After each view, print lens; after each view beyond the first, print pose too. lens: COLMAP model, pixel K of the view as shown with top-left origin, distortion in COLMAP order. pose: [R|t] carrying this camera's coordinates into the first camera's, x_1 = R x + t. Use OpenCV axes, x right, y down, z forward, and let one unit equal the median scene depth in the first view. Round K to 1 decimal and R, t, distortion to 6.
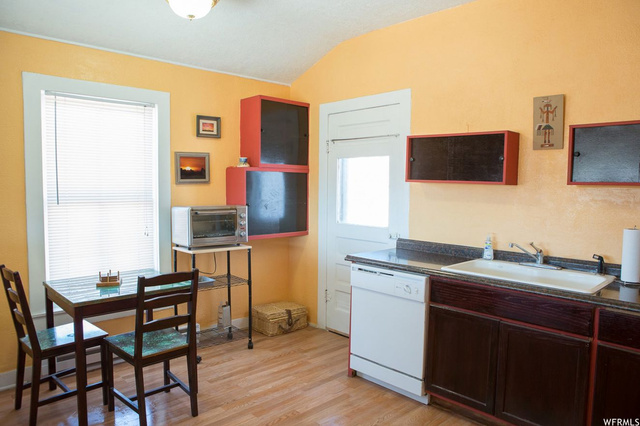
lens RADIAL K [[455.5, 0, 319.7], [0, 455.5, 213.7], [0, 0, 1]] dist [-0.077974, 0.067416]
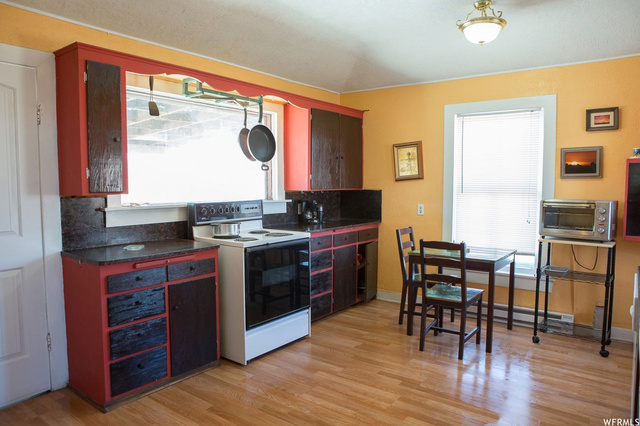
lens RADIAL K [[455.5, 0, 317.8], [0, 455.5, 213.7], [0, 0, 1]] dist [-0.077974, 0.067416]
pose [[0.160370, 0.062341, -0.985086, 0.636602], [-0.066313, 0.996429, 0.052263, 0.000083], [0.984827, 0.056943, 0.163932, 0.265726]]
